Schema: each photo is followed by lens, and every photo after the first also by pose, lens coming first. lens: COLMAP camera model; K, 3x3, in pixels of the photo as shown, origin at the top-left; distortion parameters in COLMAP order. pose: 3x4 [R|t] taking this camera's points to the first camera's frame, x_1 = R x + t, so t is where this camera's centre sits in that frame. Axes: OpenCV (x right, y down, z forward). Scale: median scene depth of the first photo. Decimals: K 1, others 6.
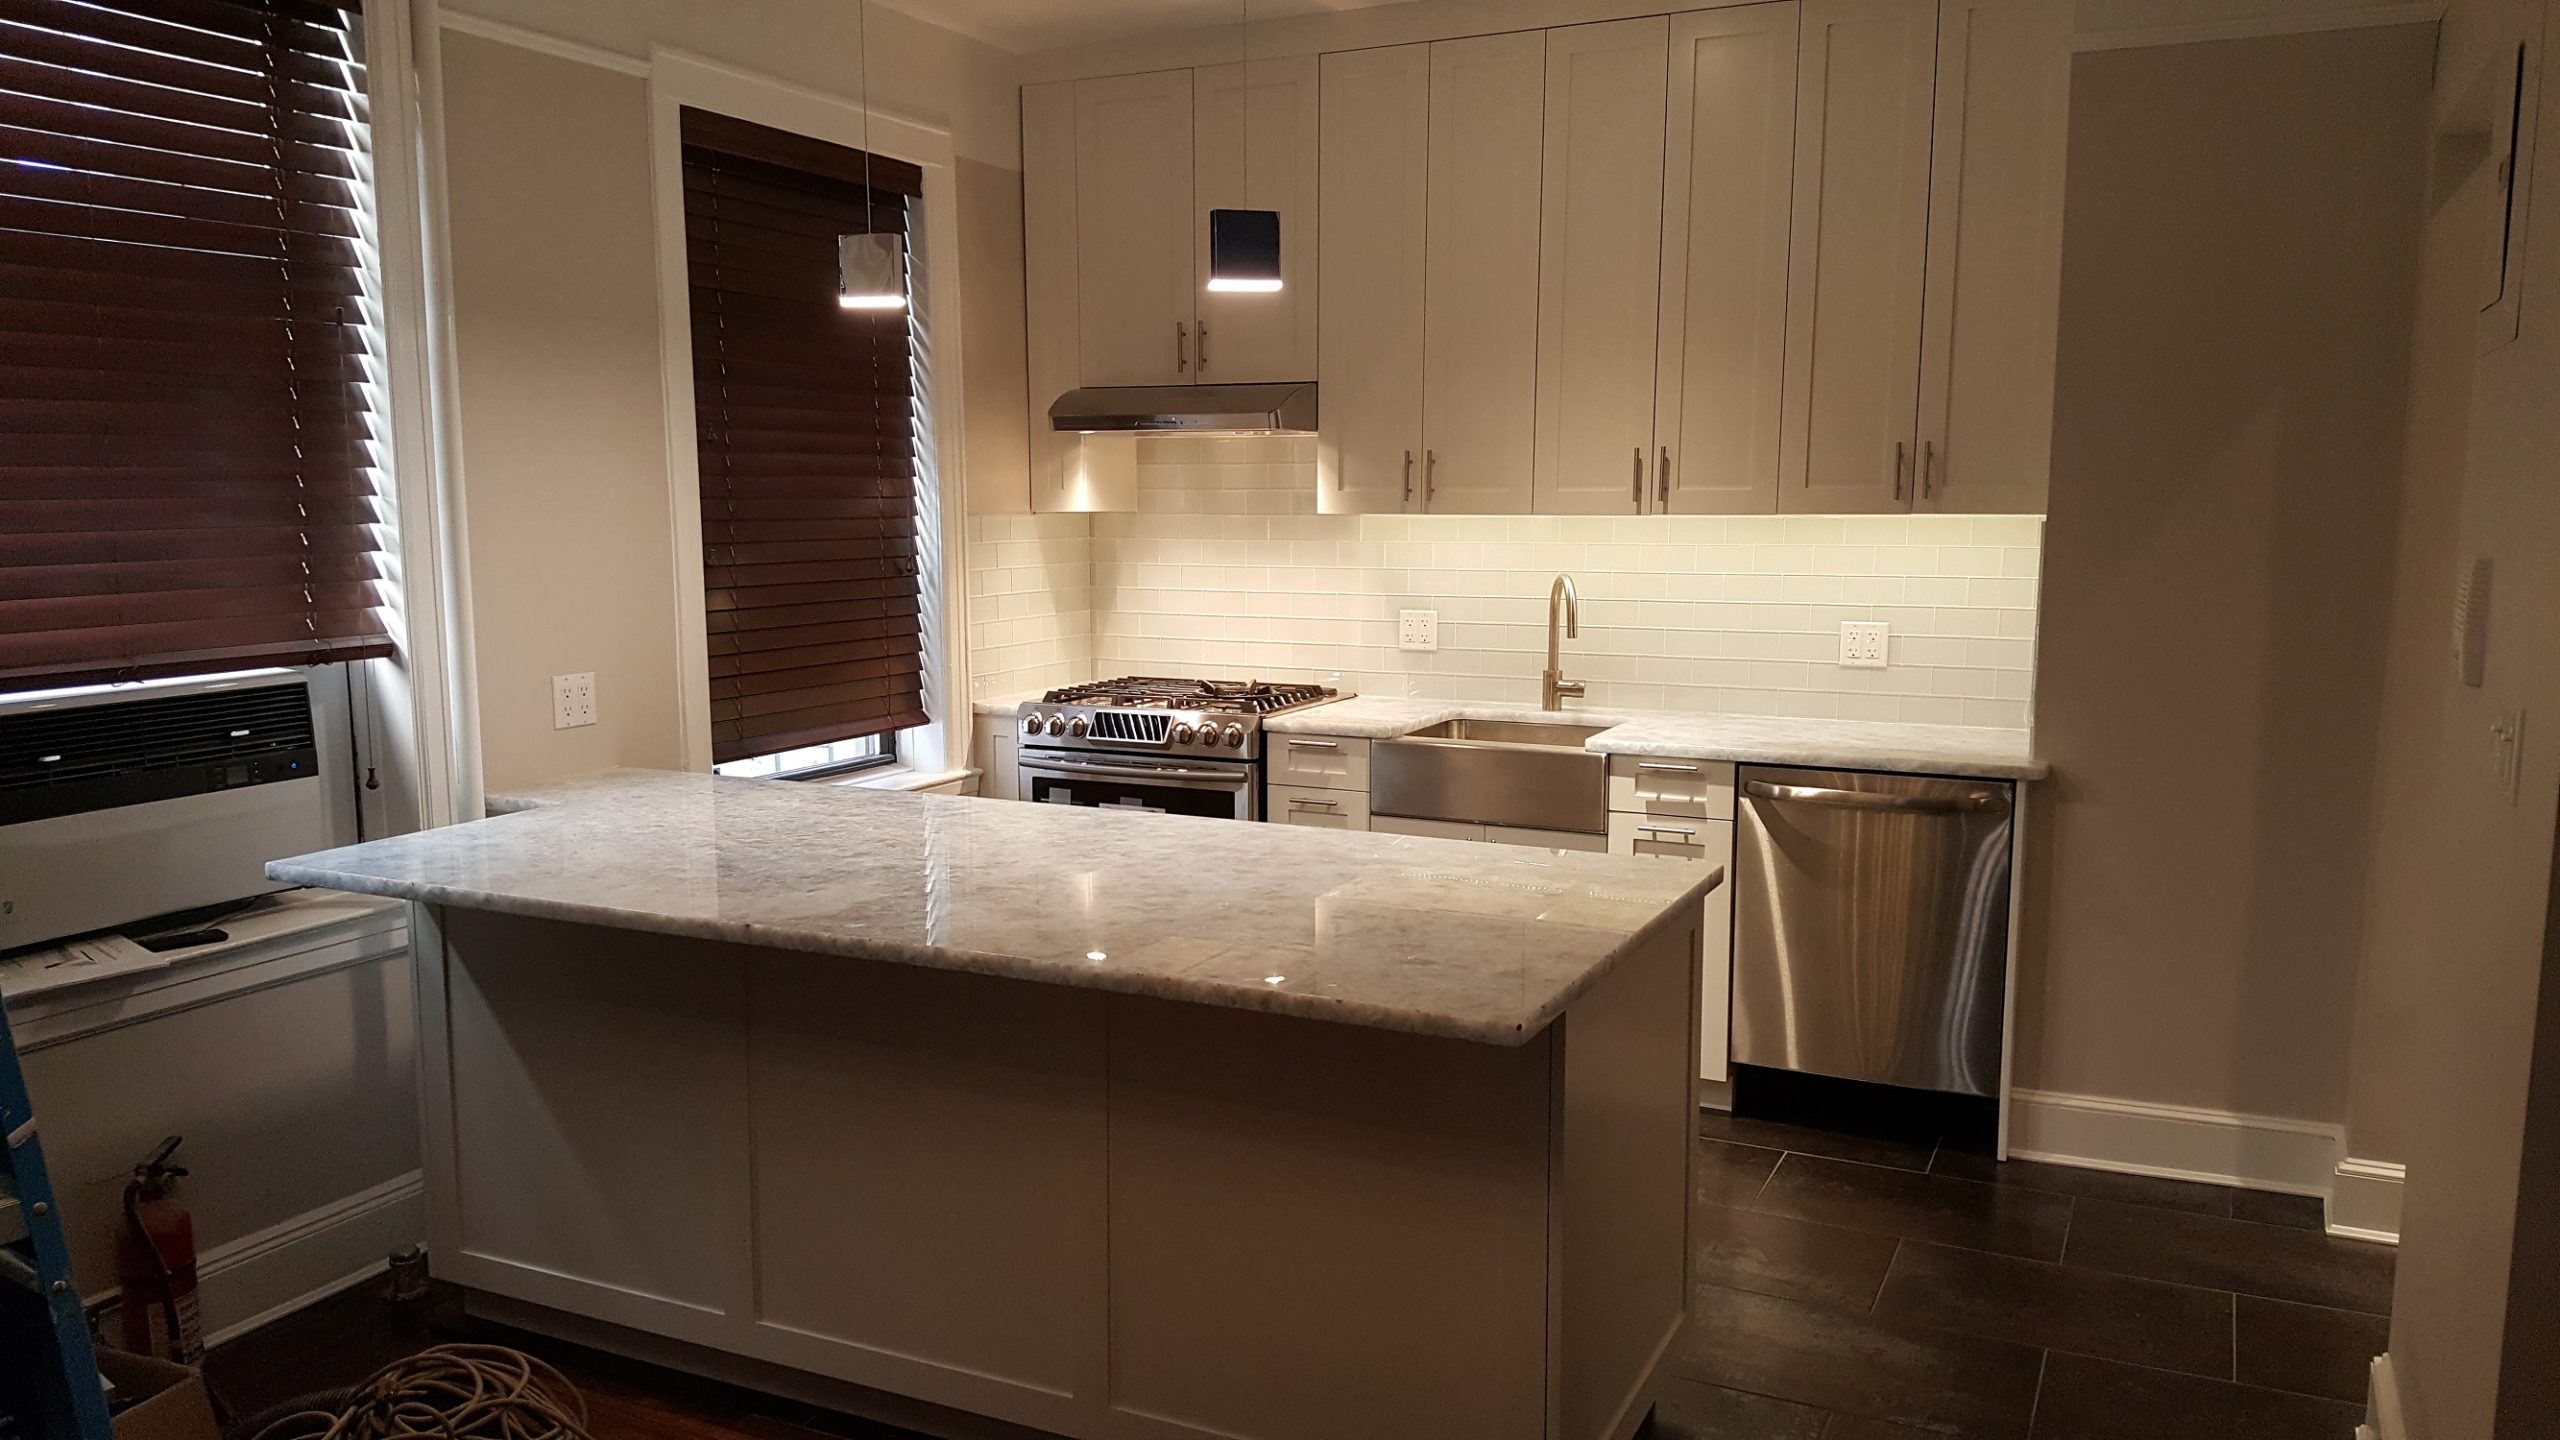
lens RADIAL K [[1897.0, 0, 1280.0], [0, 1897.0, 720.0], [0, 0, 1]] dist [0.086667, -0.089710]
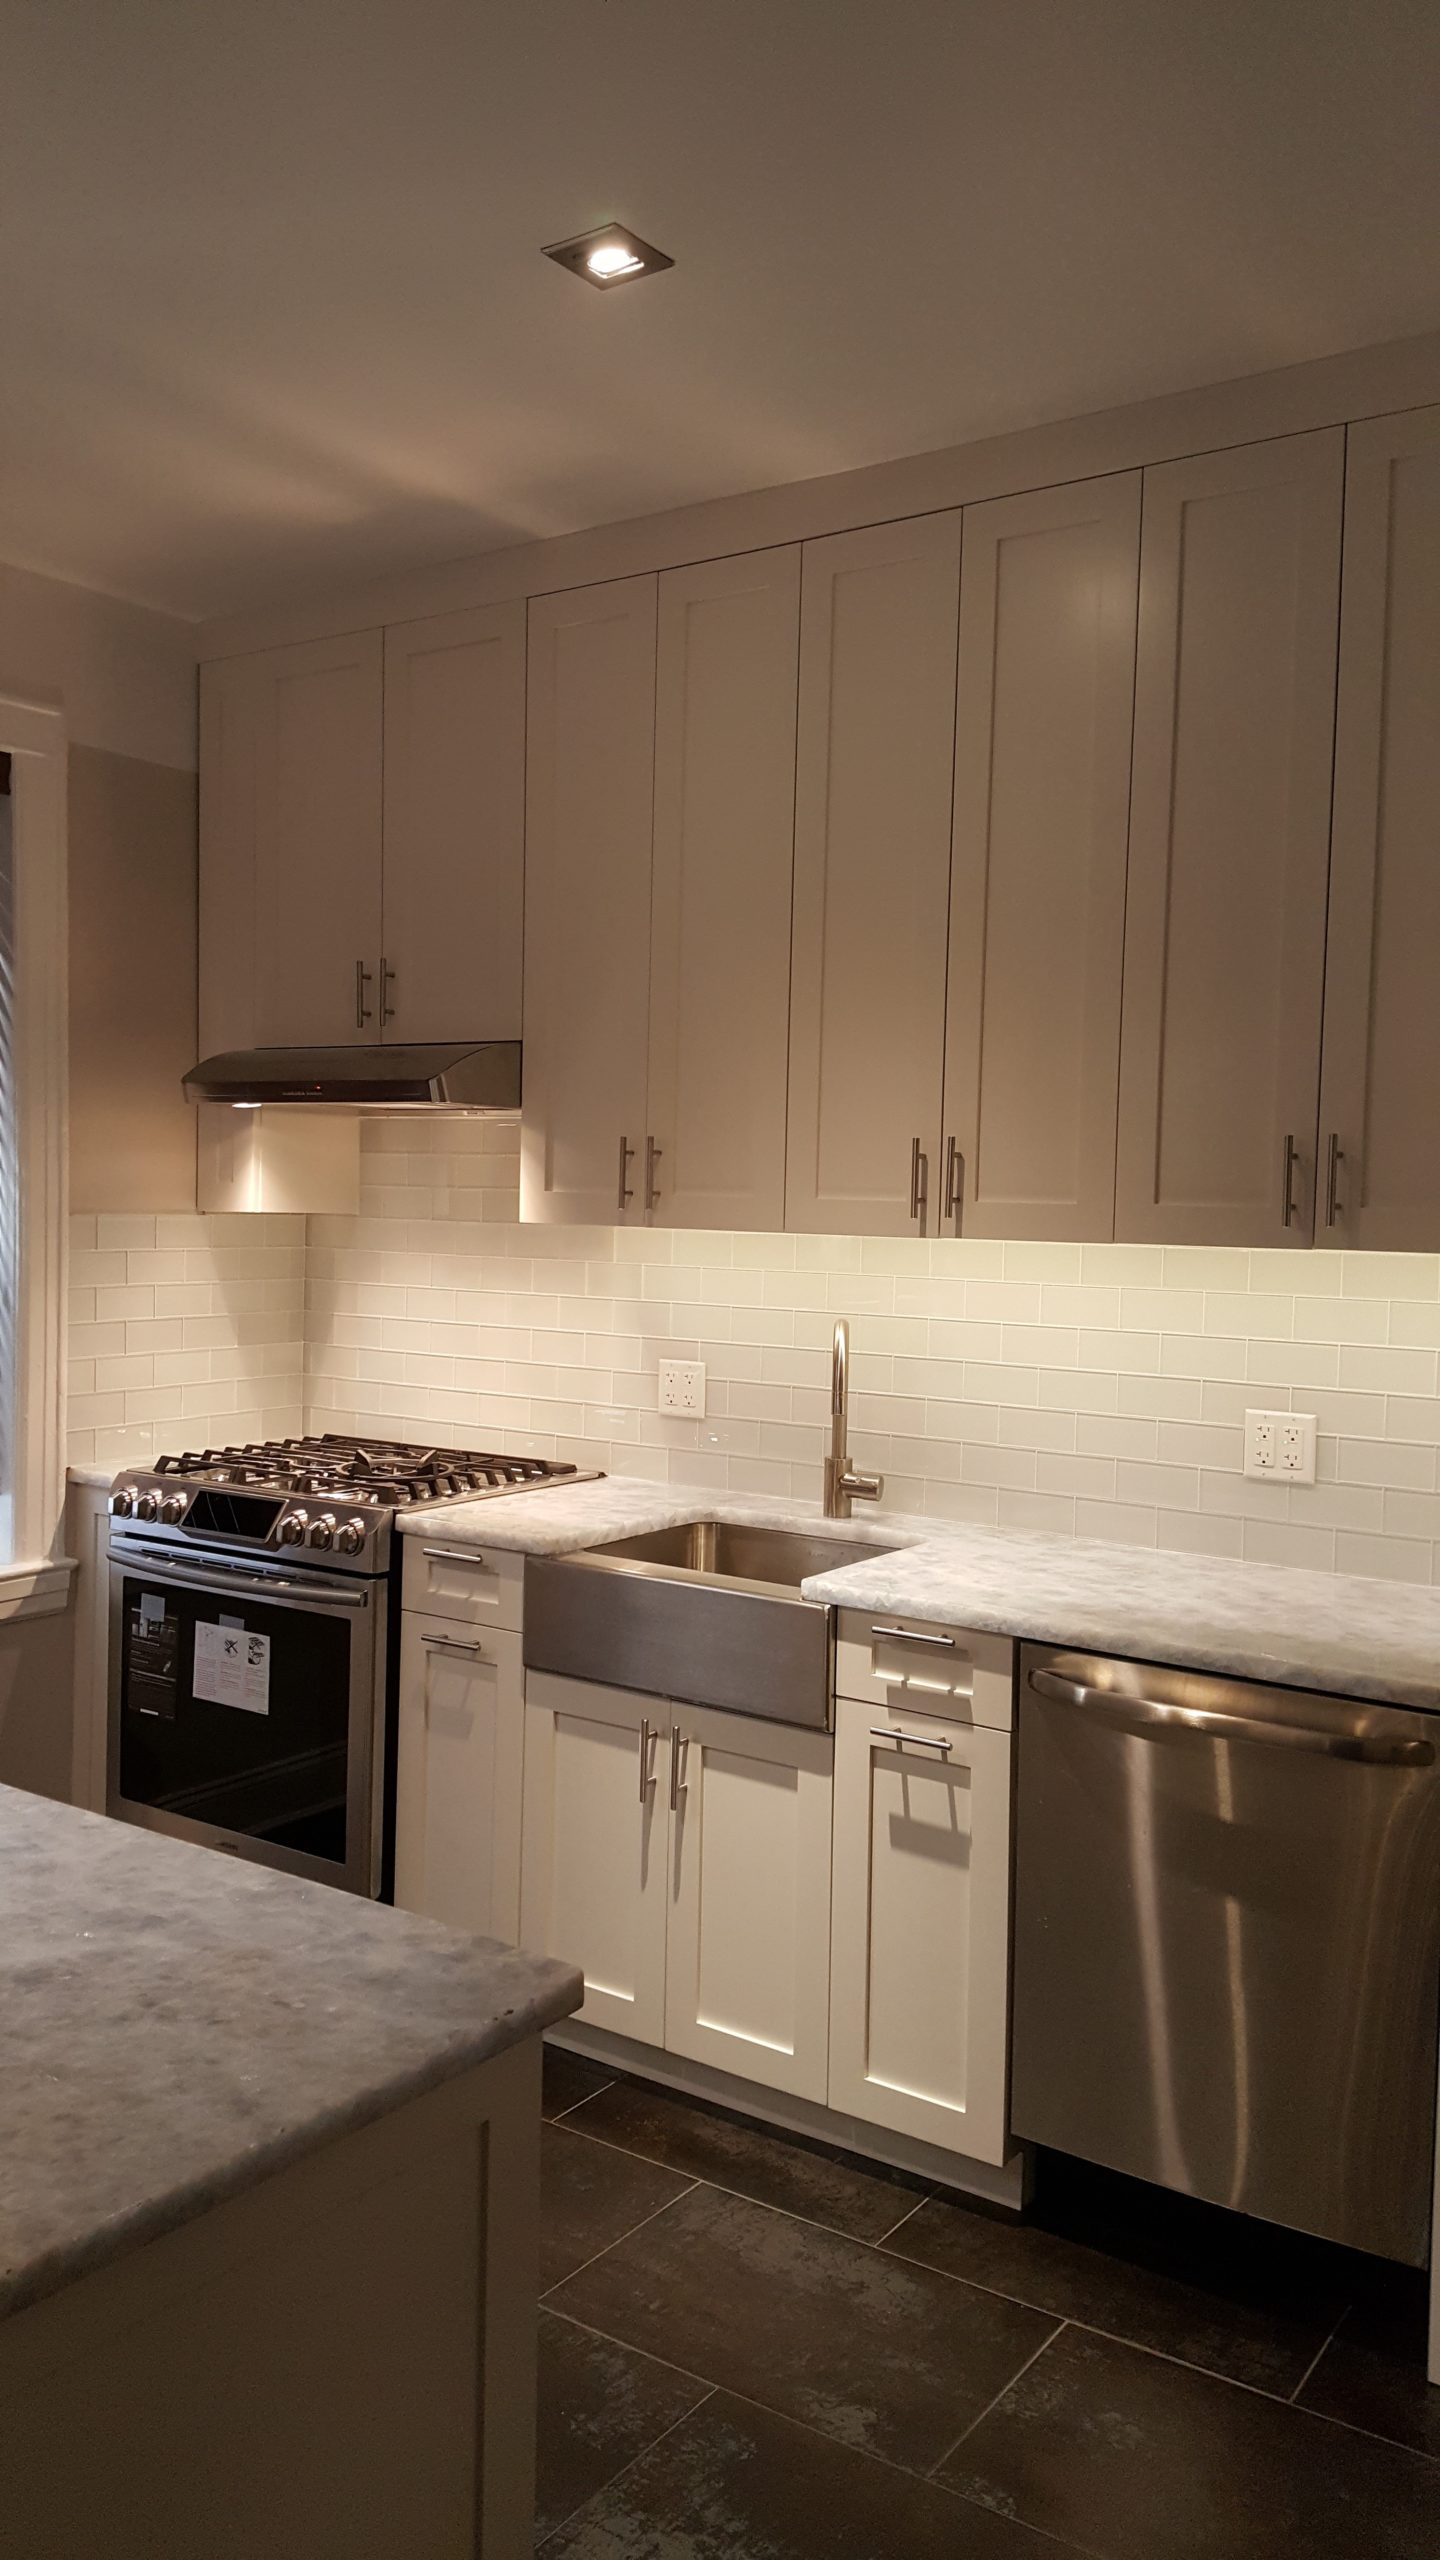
lens RADIAL K [[1897.0, 0, 716.5], [0, 1897.0, 1229.2], [0, 0, 1]] dist [0.086667, -0.089710]
pose [[0.987863, 0.025173, -0.153274, 0.209313], [-0.040808, 0.994177, -0.099733, -0.039252], [0.149871, 0.104778, 0.983138, 0.319748]]
